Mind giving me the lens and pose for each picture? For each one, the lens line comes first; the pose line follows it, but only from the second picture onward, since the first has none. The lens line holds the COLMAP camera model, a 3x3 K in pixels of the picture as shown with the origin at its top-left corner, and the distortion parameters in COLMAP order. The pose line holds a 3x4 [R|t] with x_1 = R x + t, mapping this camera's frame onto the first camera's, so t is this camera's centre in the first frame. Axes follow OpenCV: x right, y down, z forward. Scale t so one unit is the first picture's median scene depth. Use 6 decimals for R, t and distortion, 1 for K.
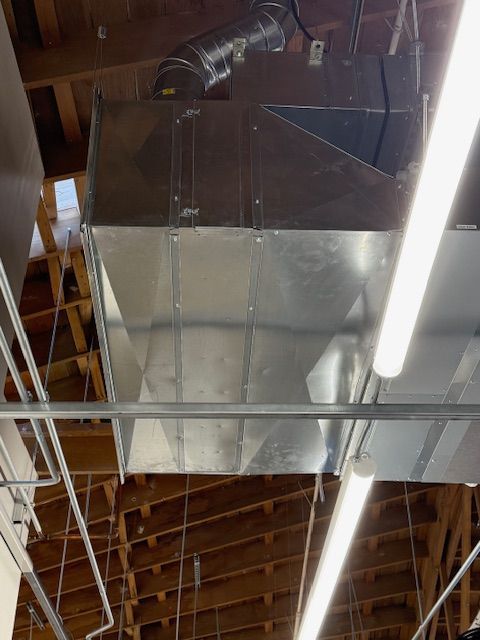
lens RADIAL K [[899.2, 0, 247.4], [0, 899.2, 320.0], [0, 0, 1]] dist [0.136132, 0.072229]
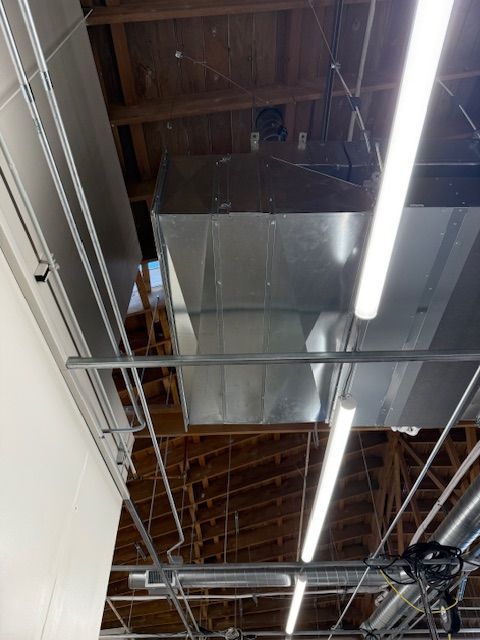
lens RADIAL K [[463.0, 0, 244.4], [0, 463.0, 313.6], [0, 0, 1]] dist [0.091653, -0.101957]
pose [[0.999099, -0.031537, -0.028405, -0.009998], [0.025795, 0.982645, -0.183693, 0.116366], [0.033705, 0.182795, 0.982573, 0.171235]]
